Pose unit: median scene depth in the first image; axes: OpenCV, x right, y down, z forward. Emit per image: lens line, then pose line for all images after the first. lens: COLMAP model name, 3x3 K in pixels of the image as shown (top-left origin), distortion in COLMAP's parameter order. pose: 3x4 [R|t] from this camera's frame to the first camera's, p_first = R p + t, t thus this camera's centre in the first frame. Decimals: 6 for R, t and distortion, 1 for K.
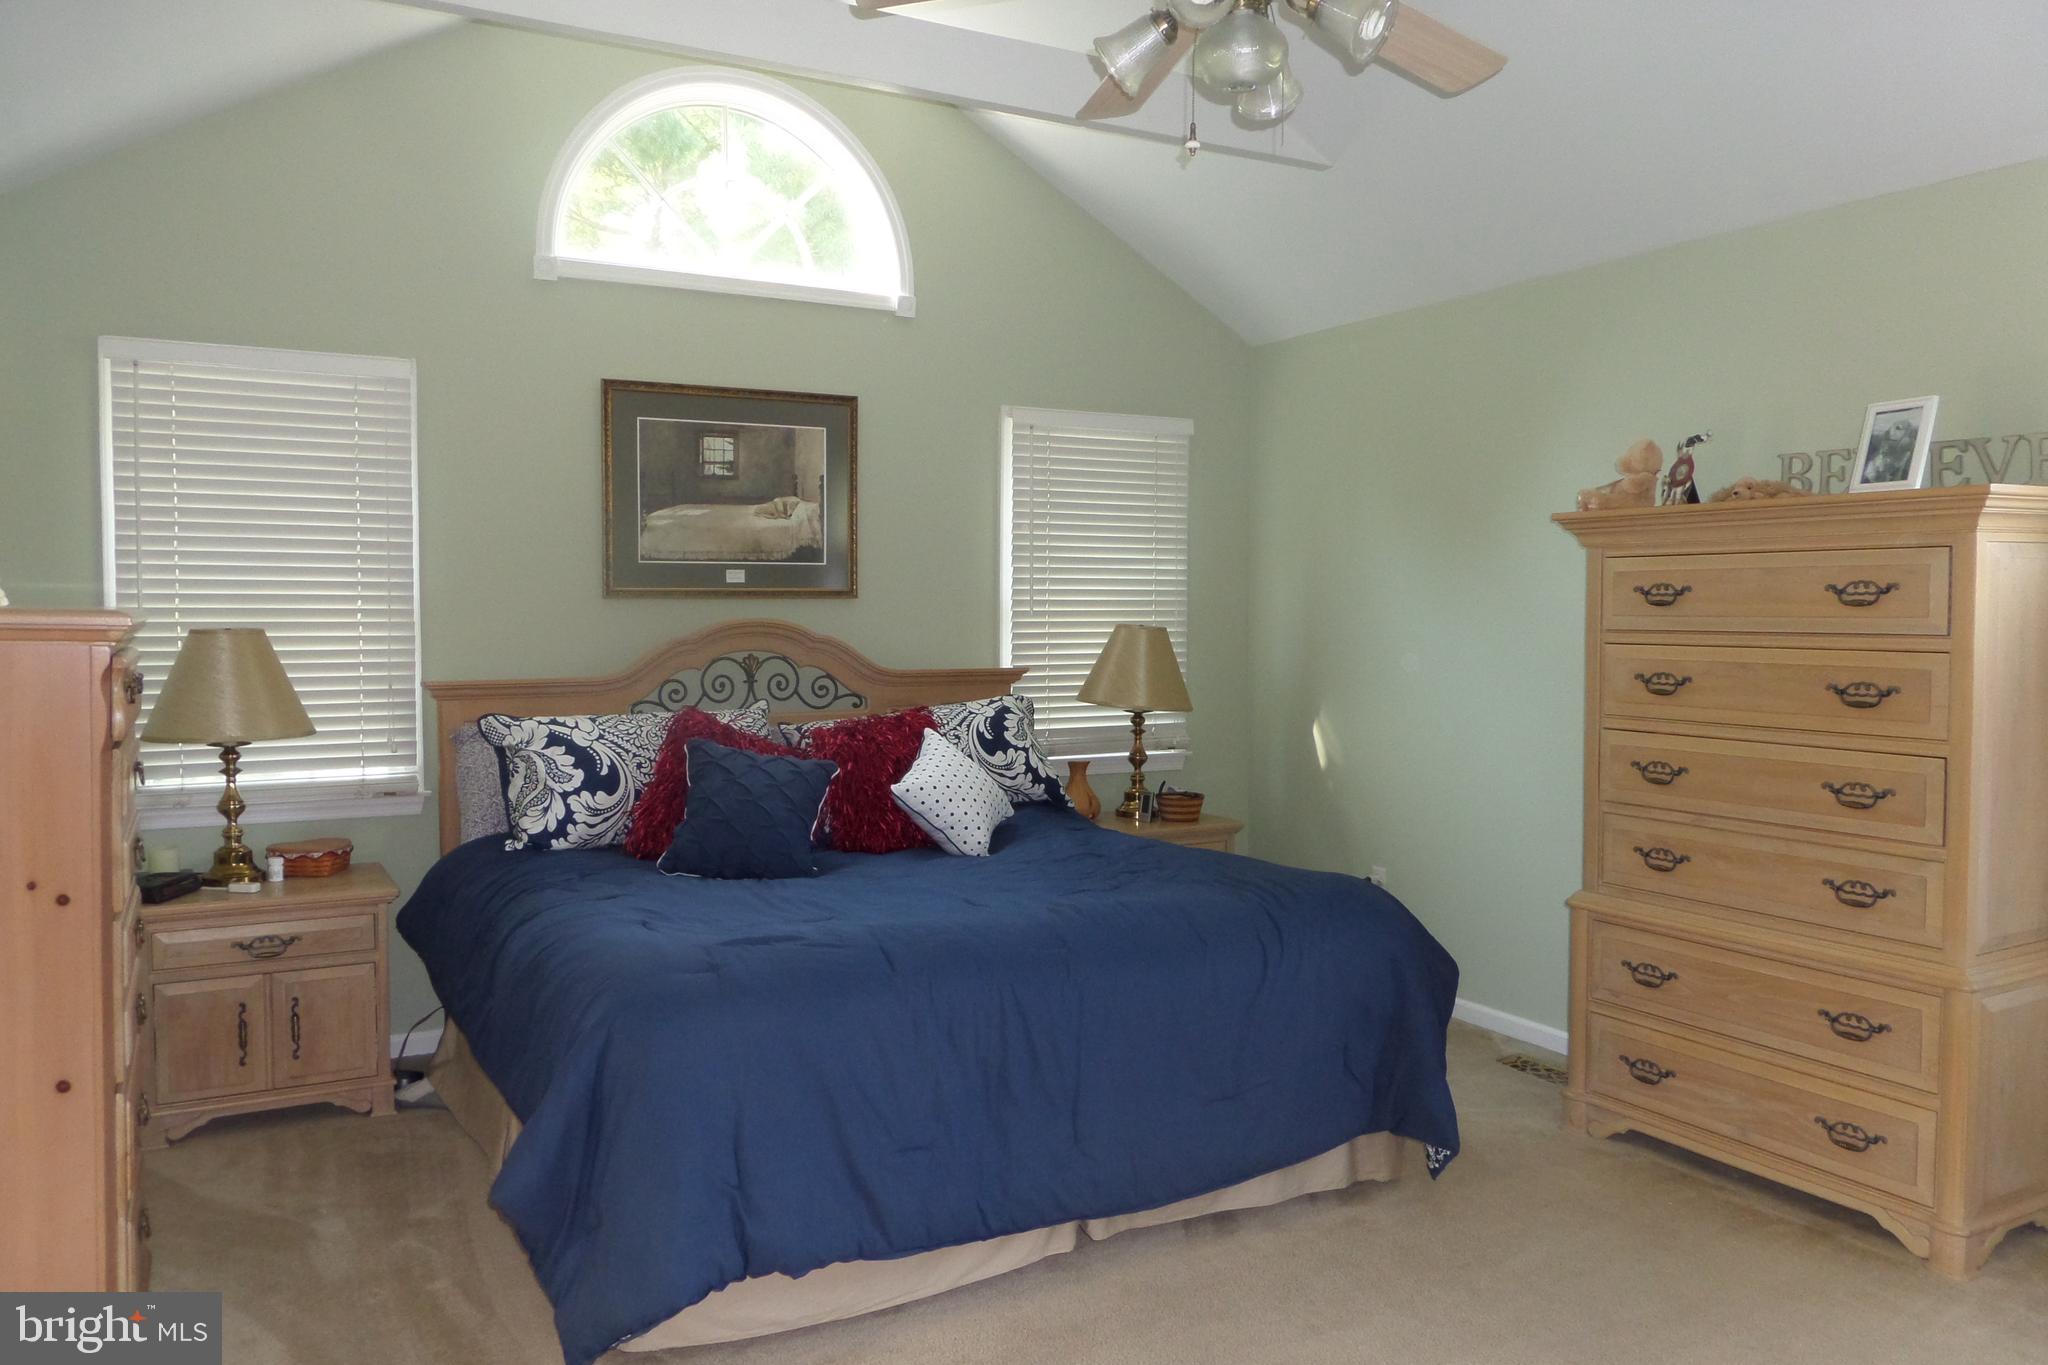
lens RADIAL K [[1498.6, 0, 1024.0], [0, 1498.6, 682.5], [0, 0, 1]] dist [-0.005315, -0.011510]
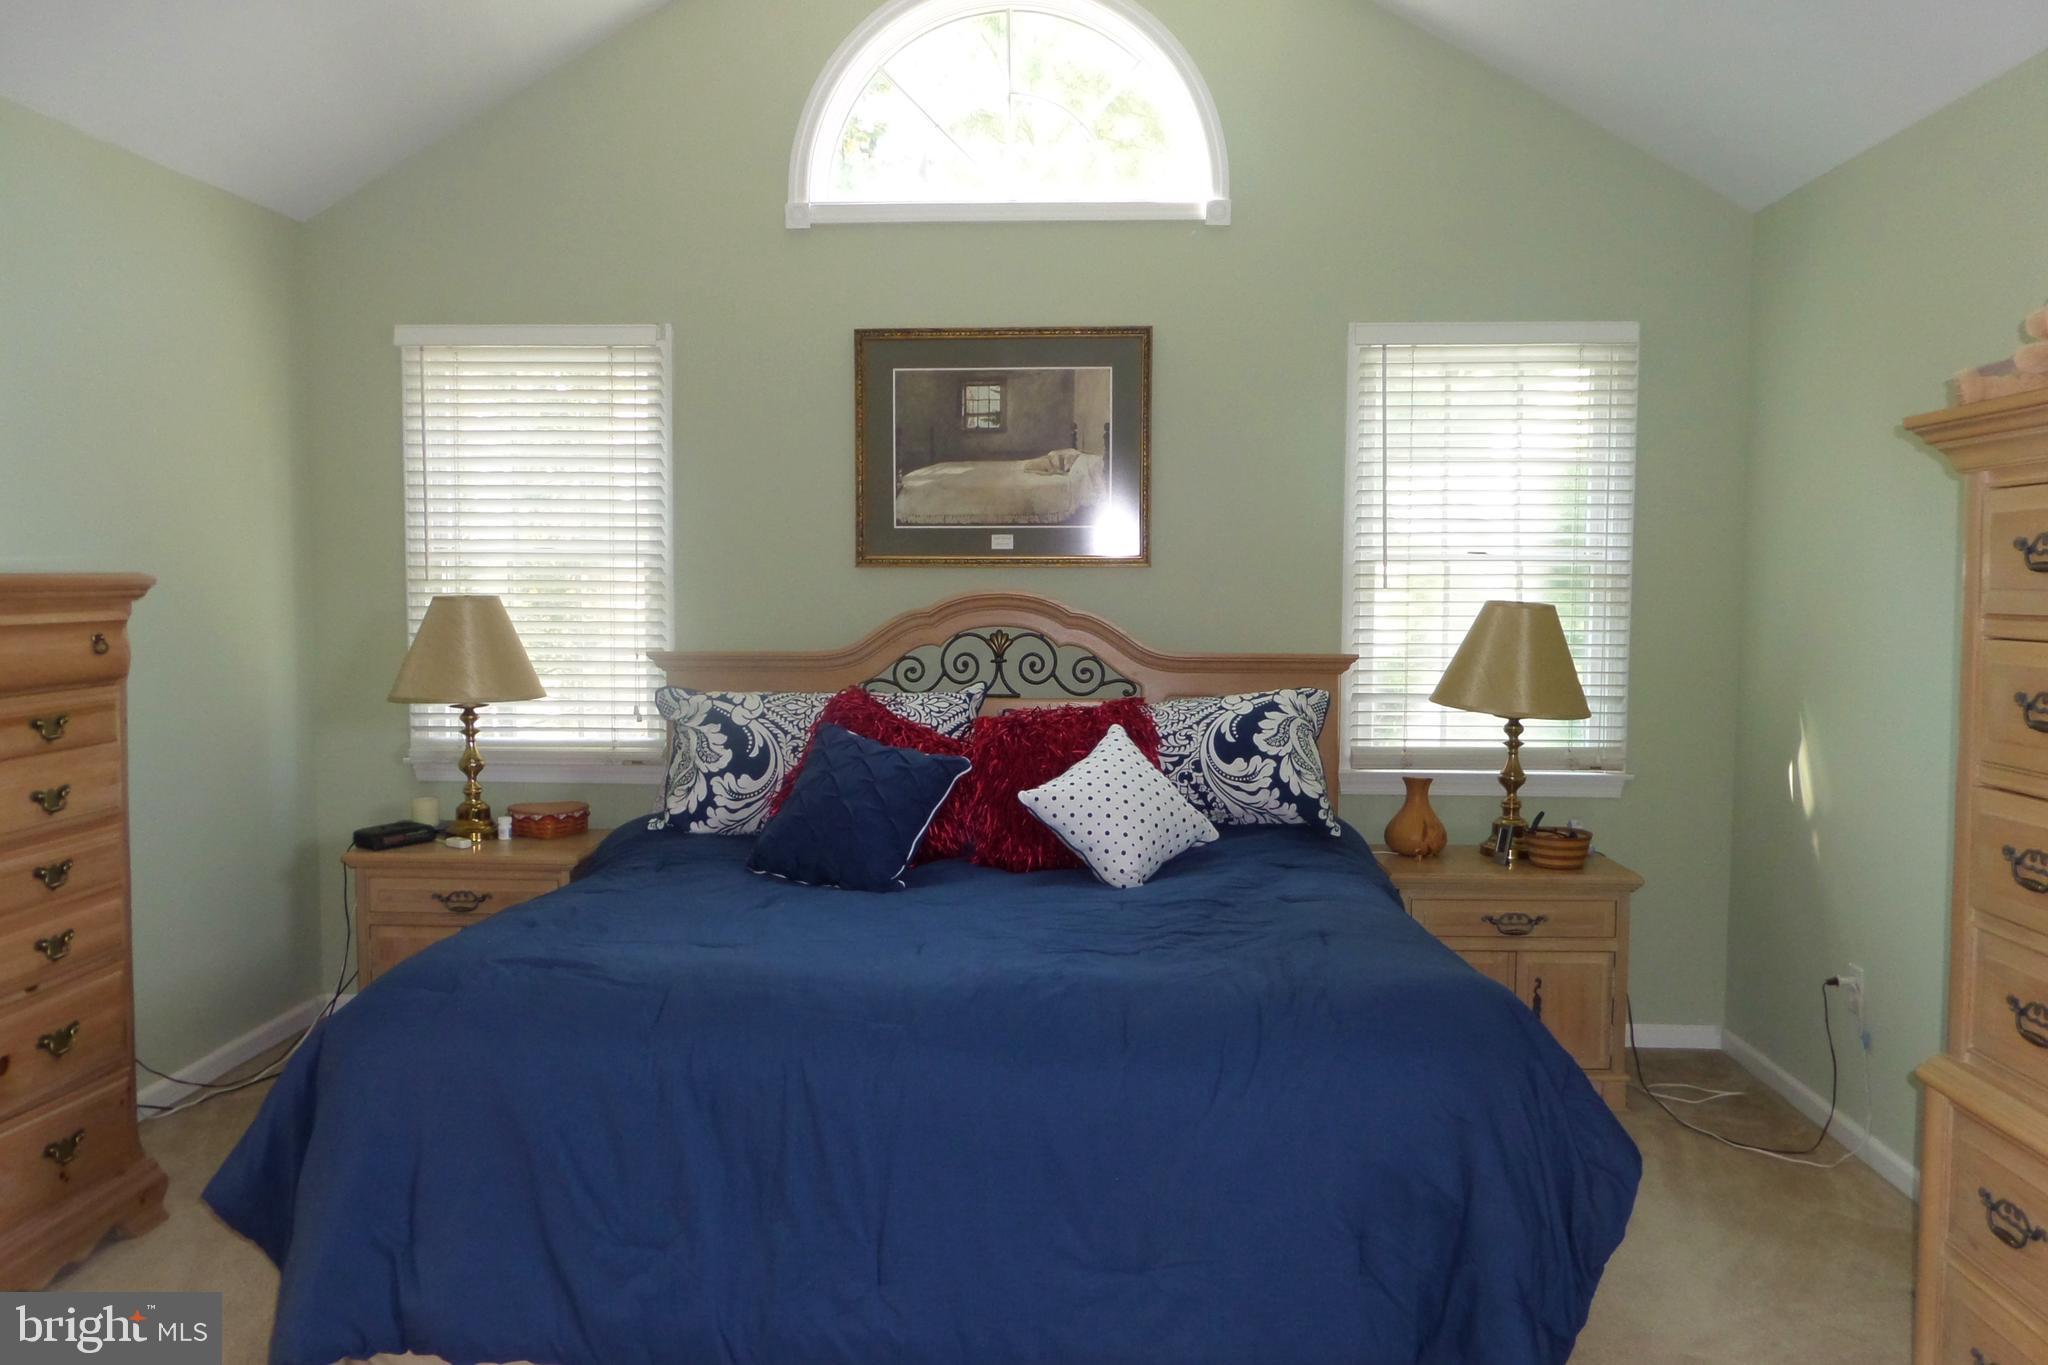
lens RADIAL K [[1539.6, 0, 1024.0], [0, 1539.6, 682.5], [0, 0, 1]] dist [-0.007106, -0.010148]
pose [[0.849050, 0.037017, -0.527015, 0.317469], [-0.029739, 0.999309, 0.022279, -0.009151], [0.527476, -0.003243, 0.849564, 0.247150]]
